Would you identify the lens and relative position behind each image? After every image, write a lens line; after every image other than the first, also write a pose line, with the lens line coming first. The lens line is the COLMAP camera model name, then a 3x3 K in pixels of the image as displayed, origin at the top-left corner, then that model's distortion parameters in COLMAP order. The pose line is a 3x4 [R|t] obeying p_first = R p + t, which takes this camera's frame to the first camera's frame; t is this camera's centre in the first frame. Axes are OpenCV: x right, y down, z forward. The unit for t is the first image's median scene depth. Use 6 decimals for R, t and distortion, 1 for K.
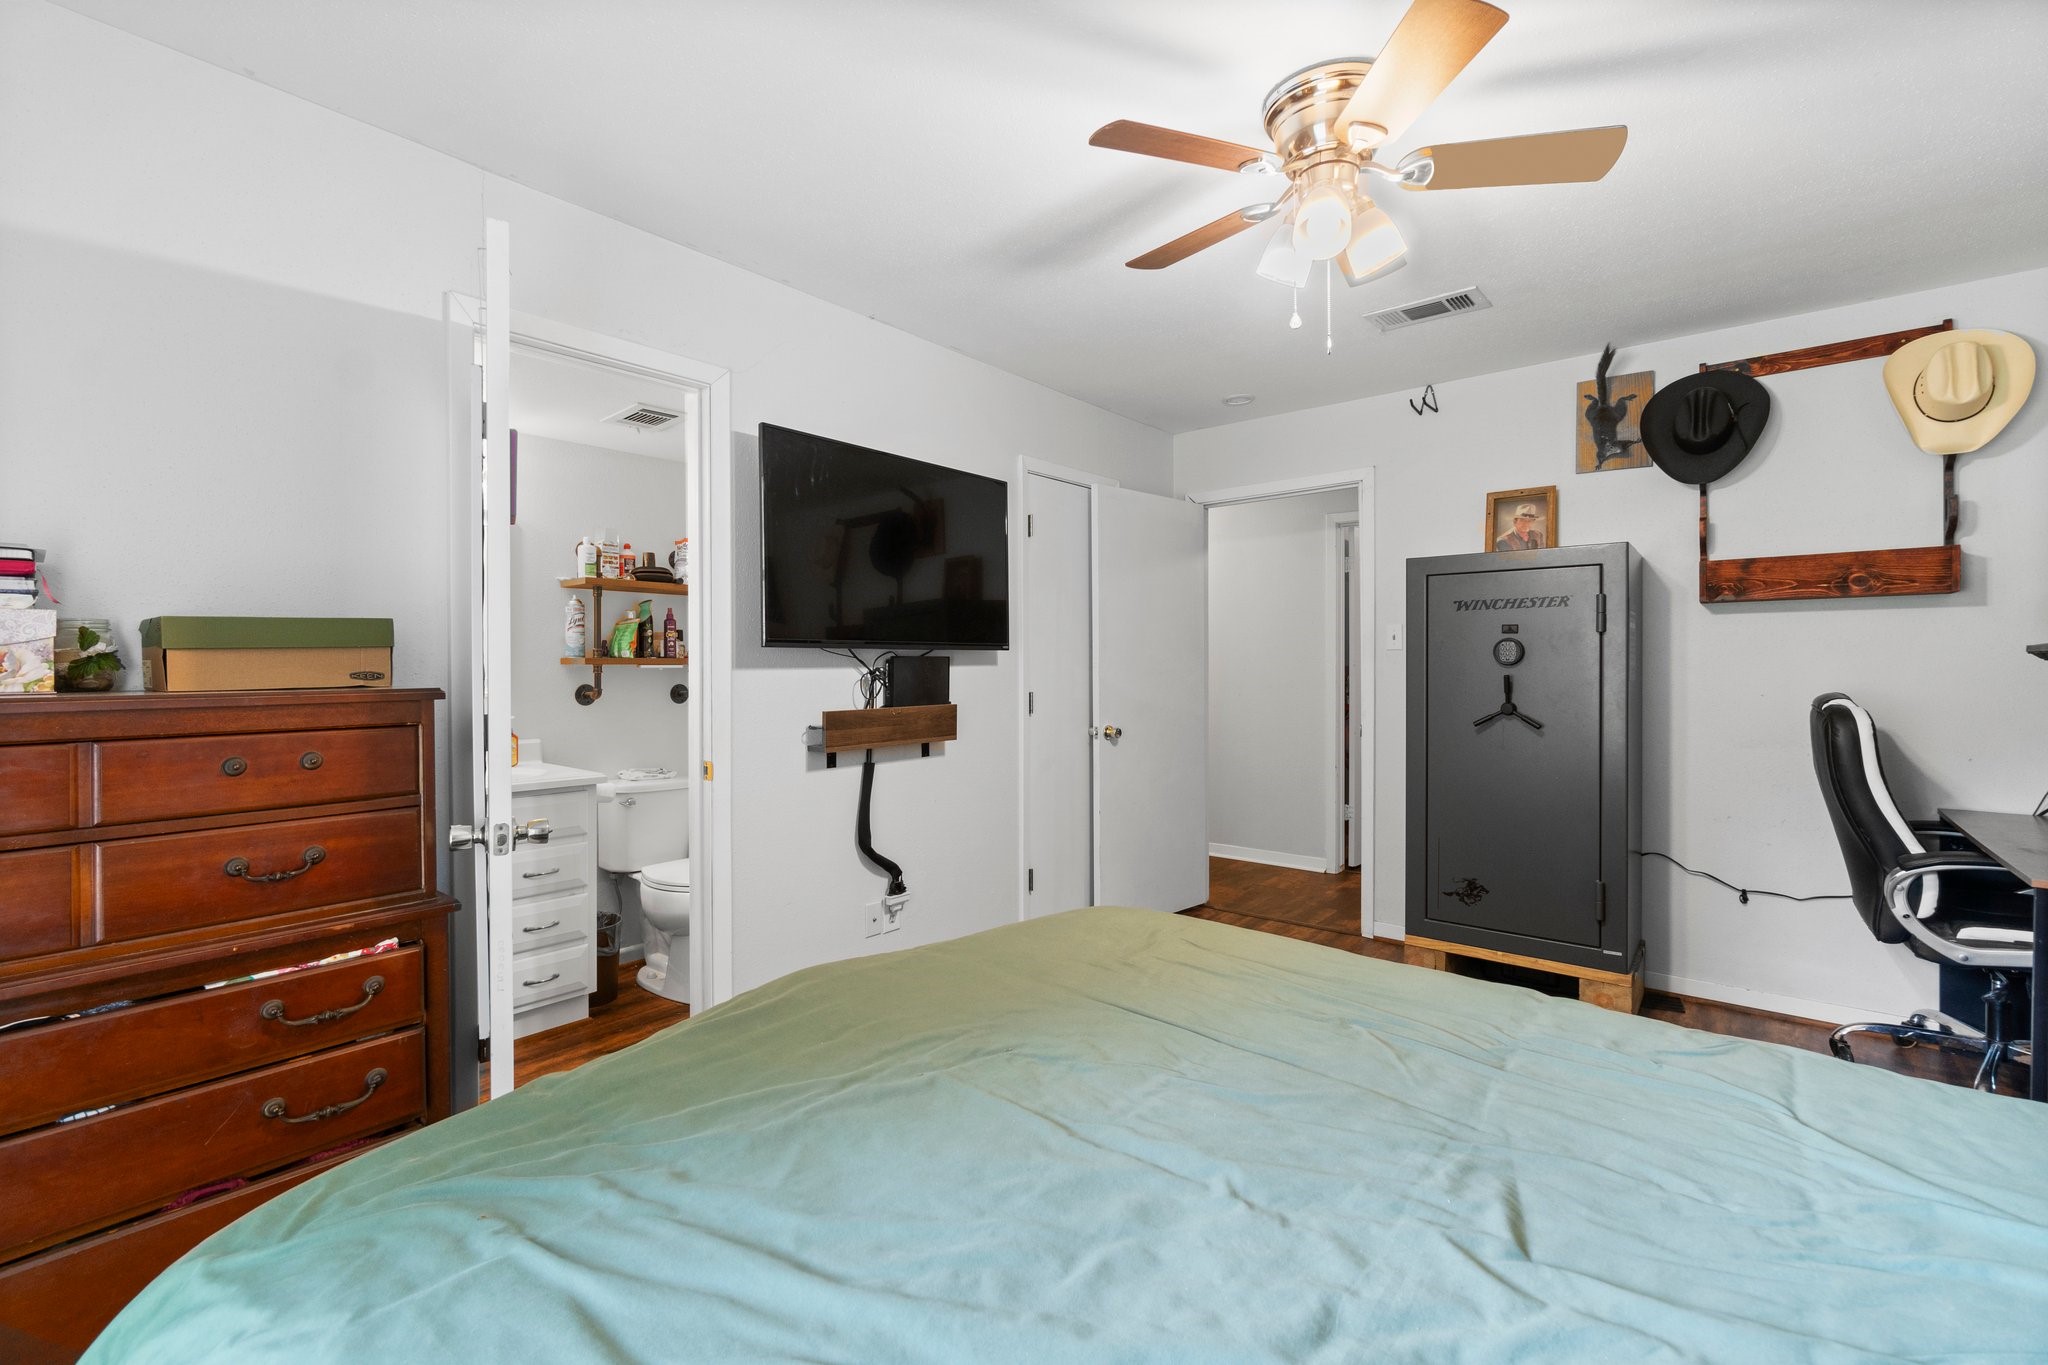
lens RADIAL K [[908.8, 0, 1020.9], [0, 908.8, 670.3], [0, 0, 1]] dist [0.000160, 0.000182]
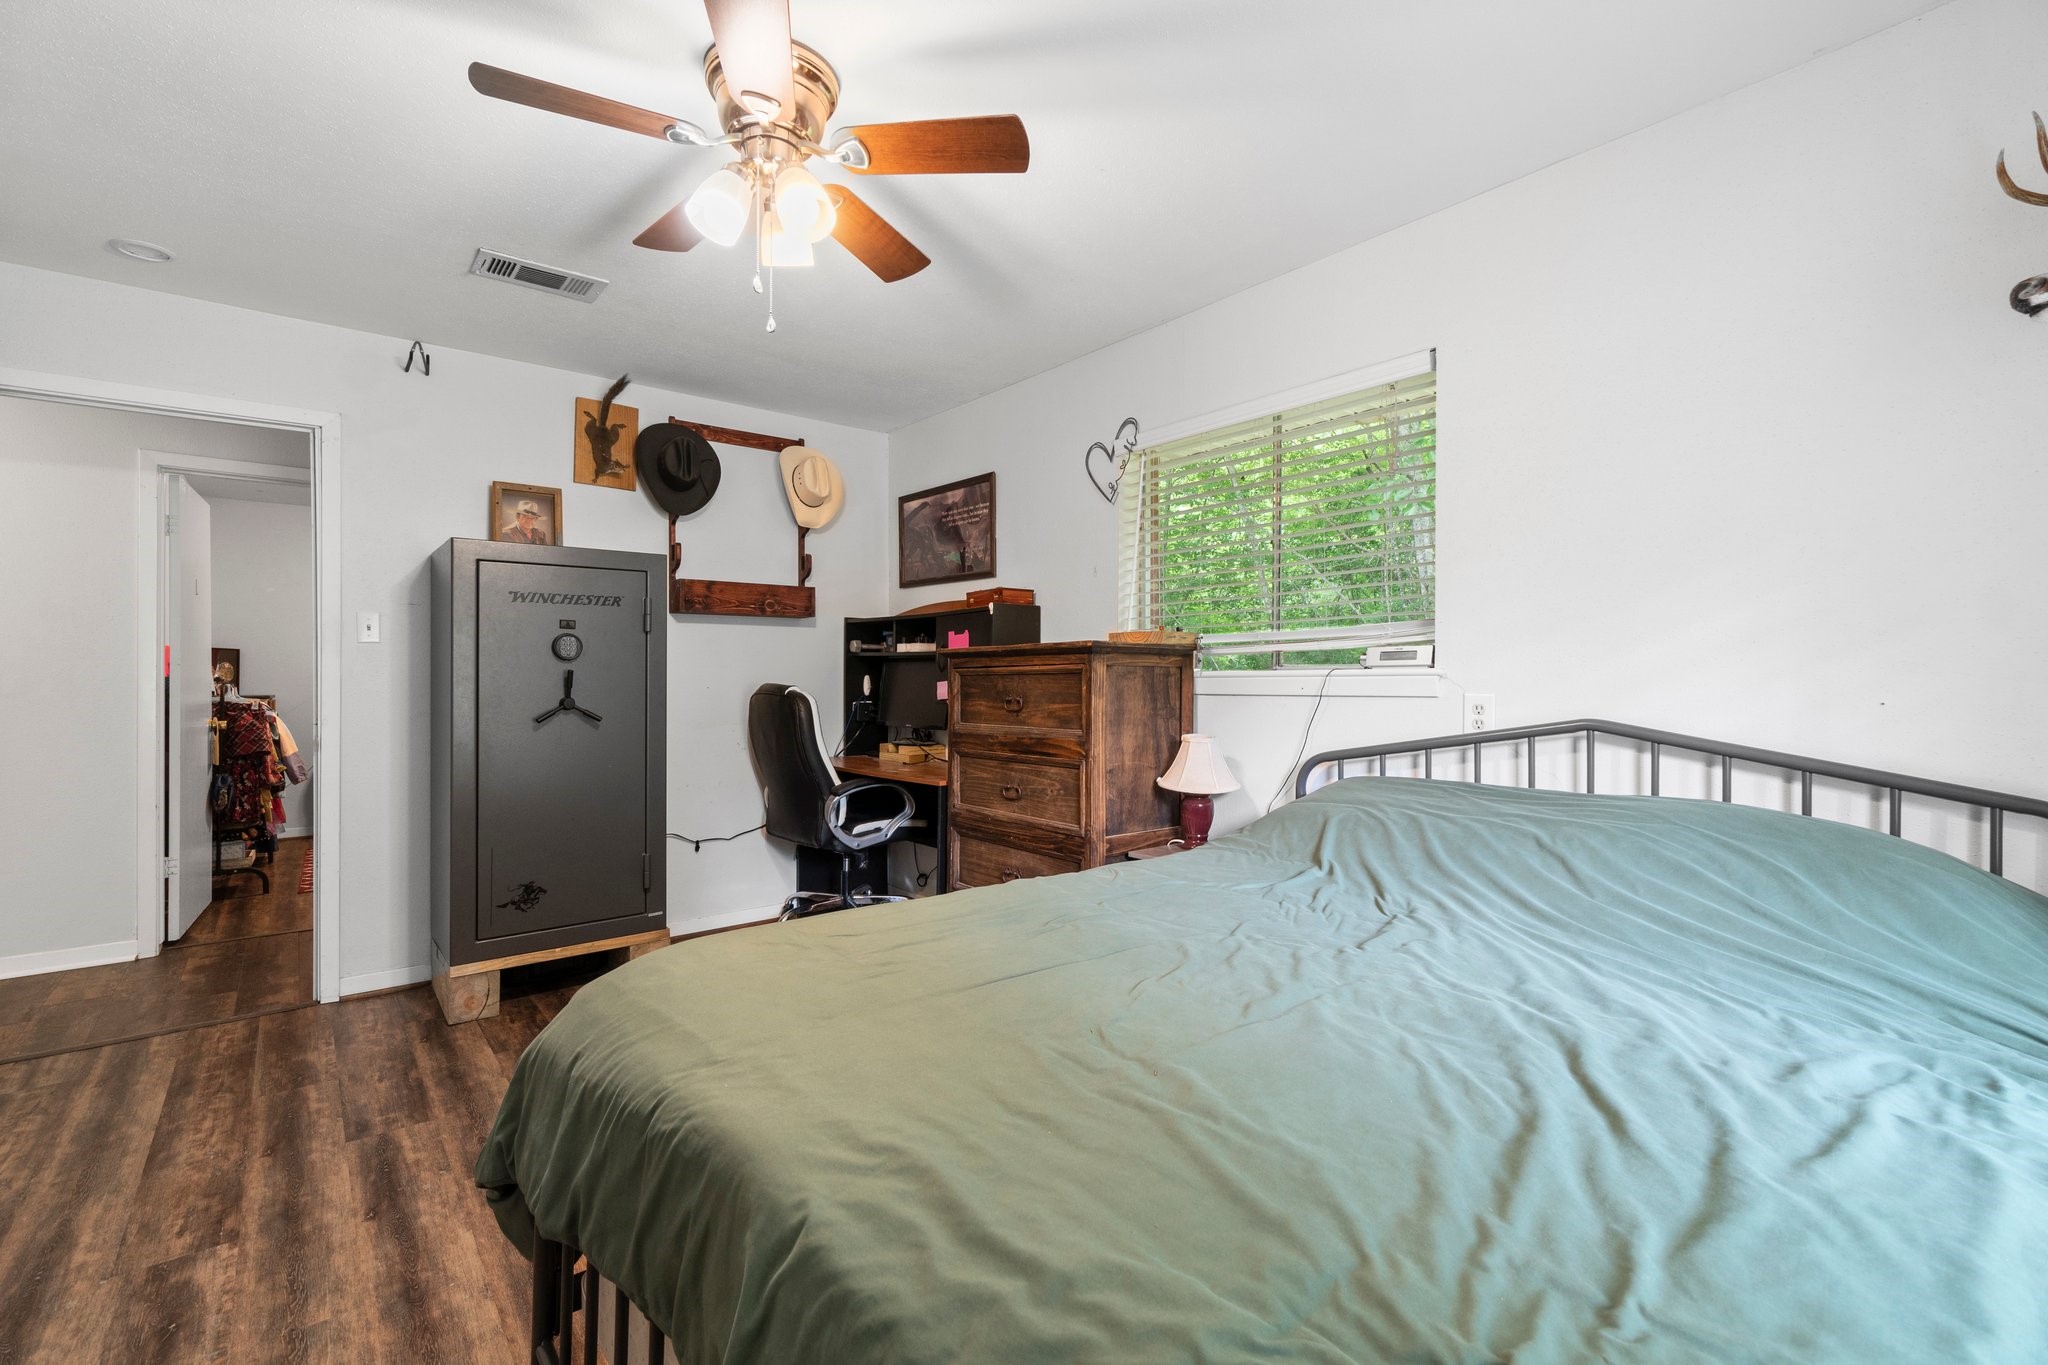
lens RADIAL K [[887.9, 0, 1011.3], [0, 887.9, 682.5], [0, 0, 1]] dist [-0.001153, -0.000175]
pose [[0.184121, -0.004062, 0.982895, -0.366241], [0.007878, 0.999965, 0.002656, 0.021841], [-0.982872, 0.007255, 0.184147, 0.360896]]
